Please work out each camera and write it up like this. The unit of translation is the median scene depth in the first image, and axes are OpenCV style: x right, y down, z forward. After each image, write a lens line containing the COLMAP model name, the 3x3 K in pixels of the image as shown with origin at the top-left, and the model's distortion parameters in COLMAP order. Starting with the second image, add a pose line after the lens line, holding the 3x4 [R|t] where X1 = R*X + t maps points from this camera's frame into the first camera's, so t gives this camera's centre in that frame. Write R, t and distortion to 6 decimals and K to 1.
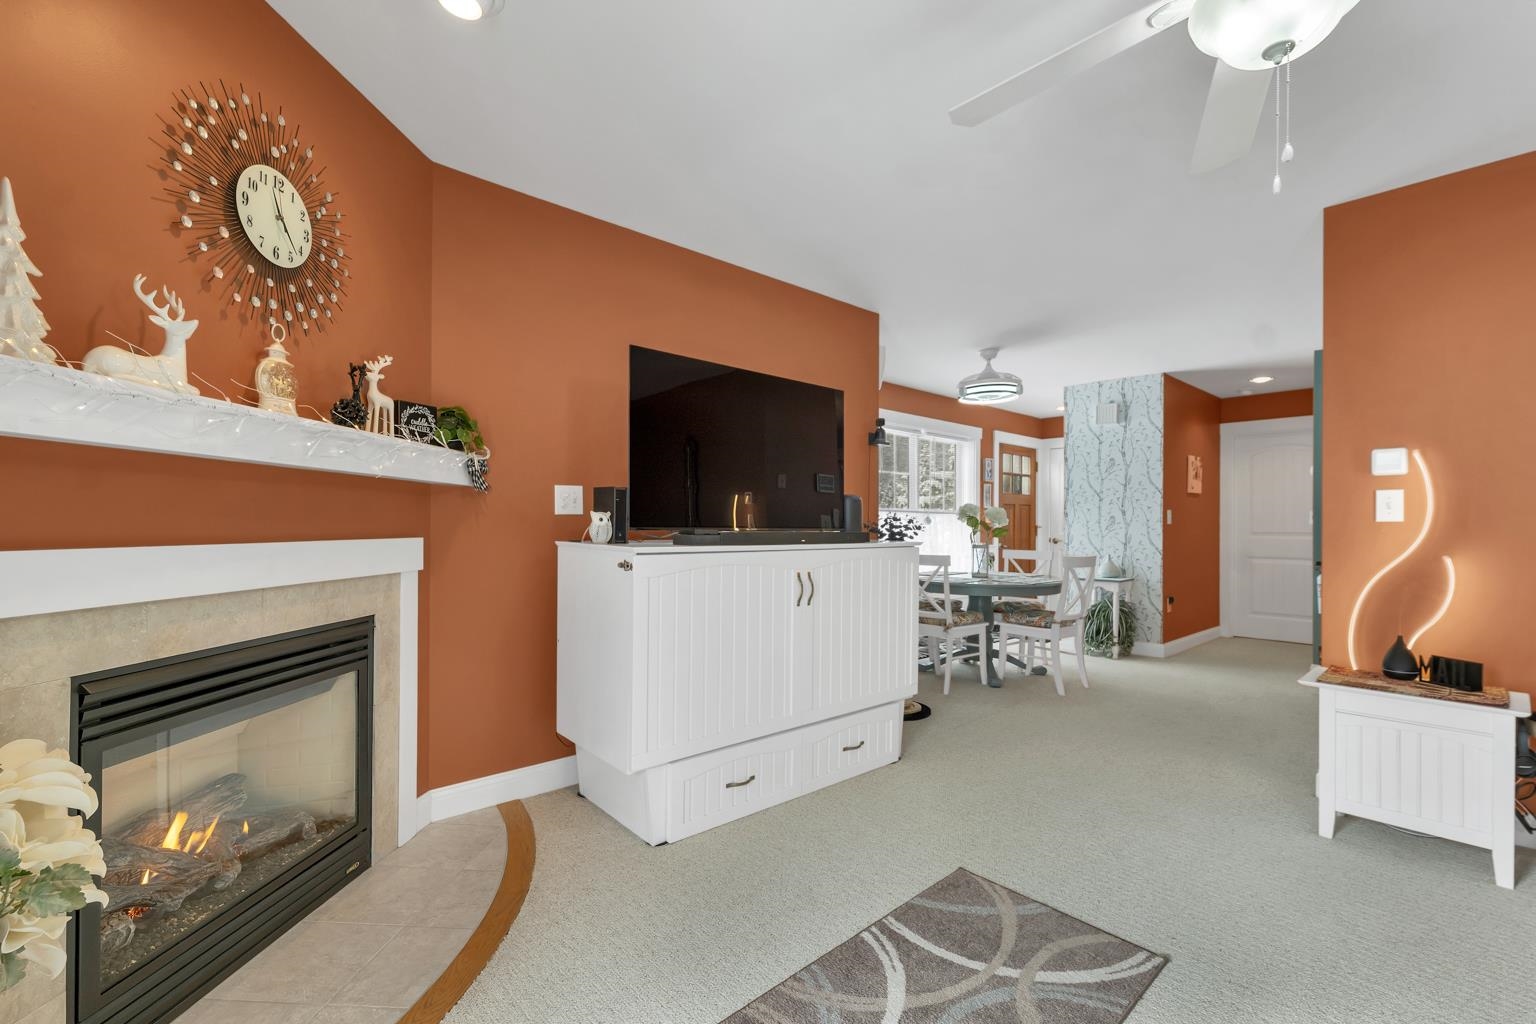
lens RADIAL K [[670.5, 0, 774.5], [0, 670.5, 518.7], [0, 0, 1]] dist [0.012671, -0.000116]
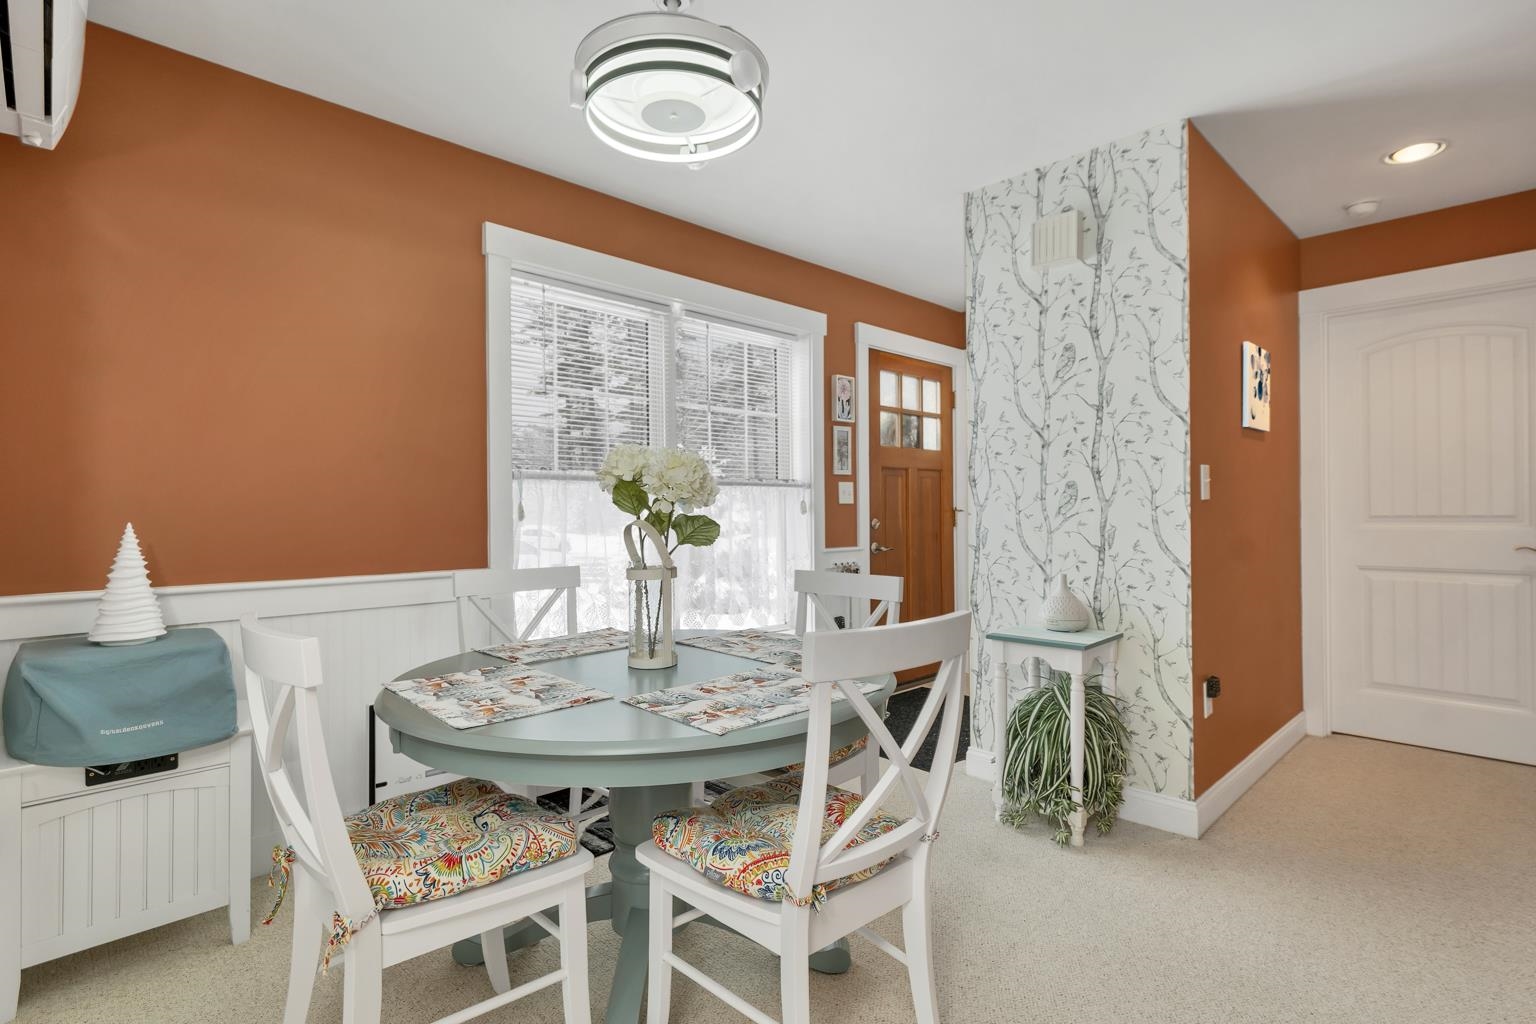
lens RADIAL K [[744.3, 0, 768.7], [0, 744.3, 506.2], [0, 0, 1]] dist [0.003577, -0.001079]
pose [[0.999541, -0.013172, 0.027297, 0.302373], [0.013133, 0.999912, 0.001609, 0.007892], [-0.027316, -0.001249, 0.999626, 0.543329]]
